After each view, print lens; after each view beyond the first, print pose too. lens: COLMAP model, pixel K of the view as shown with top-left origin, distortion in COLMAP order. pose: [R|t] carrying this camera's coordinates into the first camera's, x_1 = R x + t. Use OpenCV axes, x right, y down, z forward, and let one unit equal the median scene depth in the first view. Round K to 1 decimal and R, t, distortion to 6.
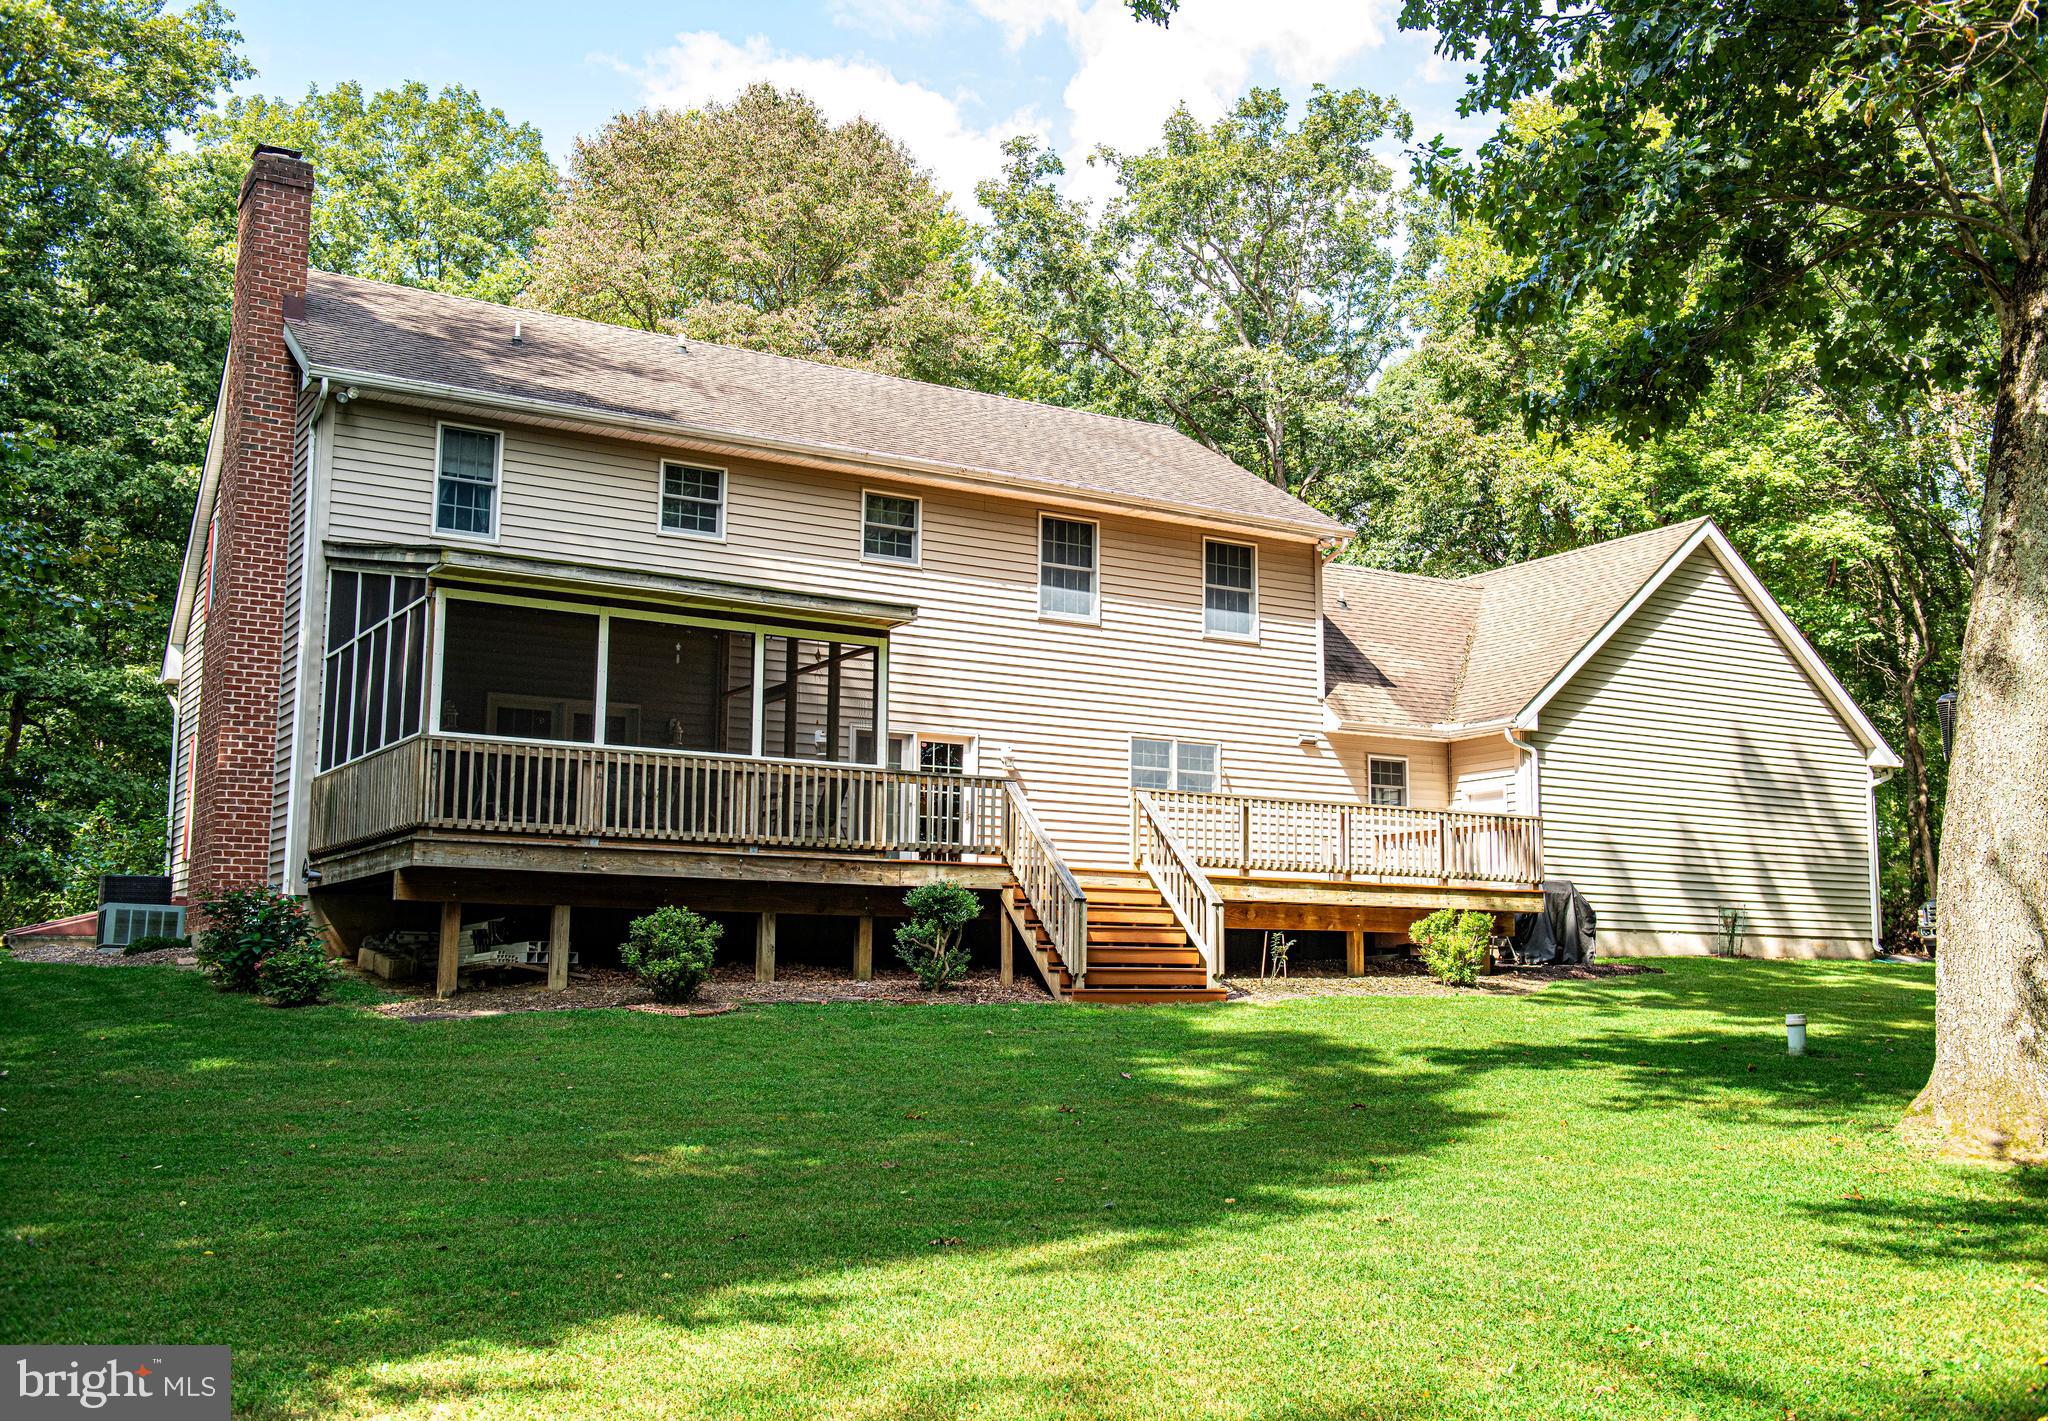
lens RADIAL K [[2066.0, 0, 1024.0], [0, 2066.0, 710.5], [0, 0, 1]] dist [0.037766, 0.007876]
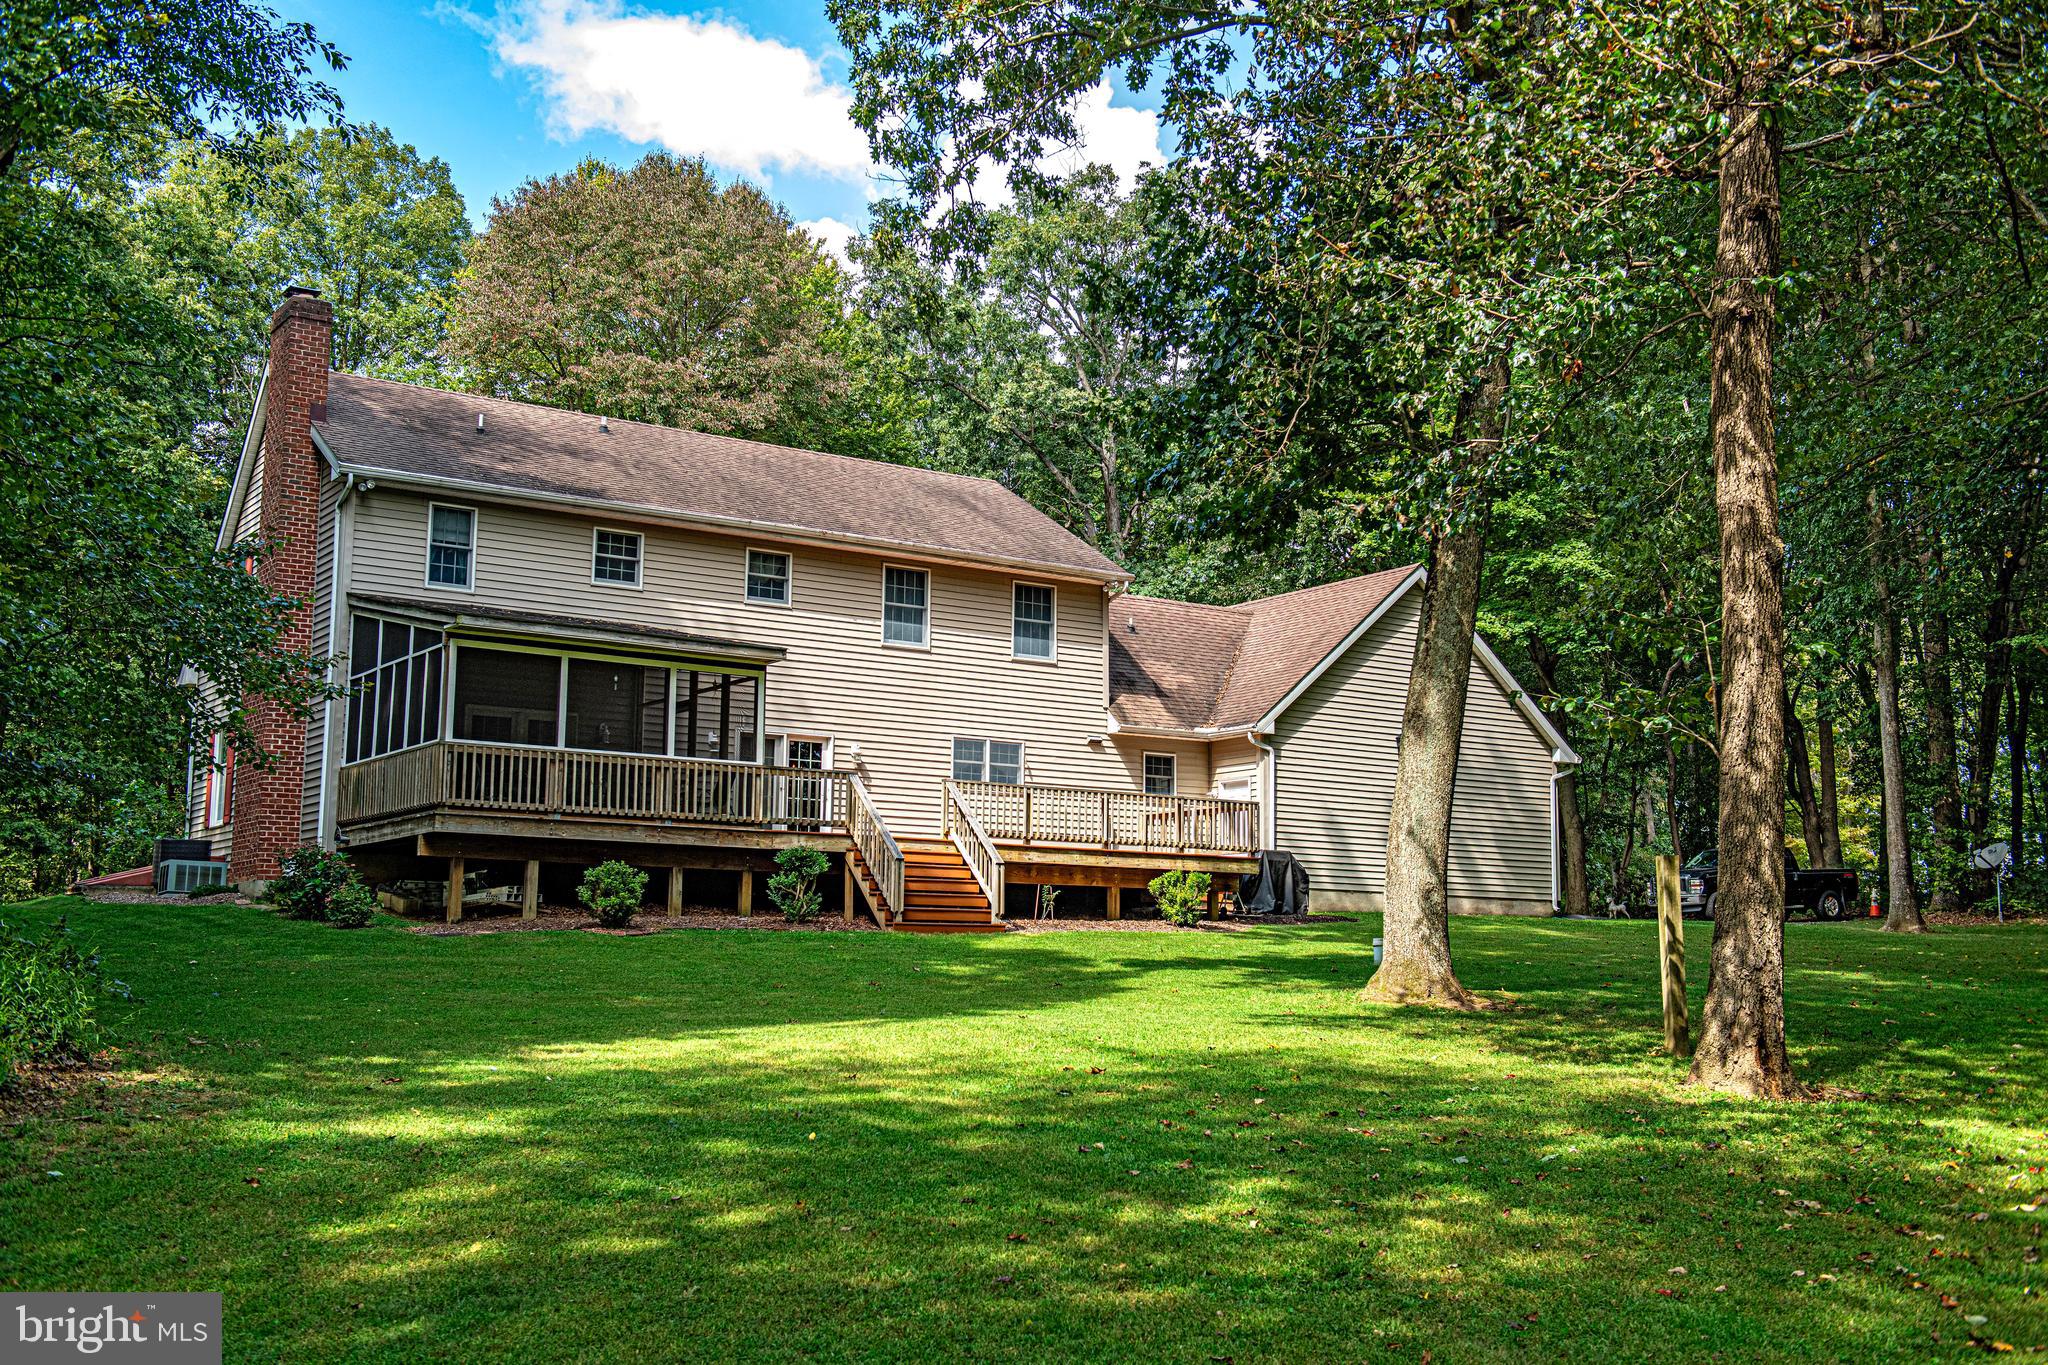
lens RADIAL K [[2228.5, 0, 999.3], [0, 2228.5, 682.0], [0, 0, 1]] dist [0.073457, -0.005133]
pose [[0.999159, 0.009902, 0.039792, 0.029405], [-0.009998, 0.999948, 0.002209, -0.029862], [-0.039769, -0.002605, 0.999206, -0.466201]]
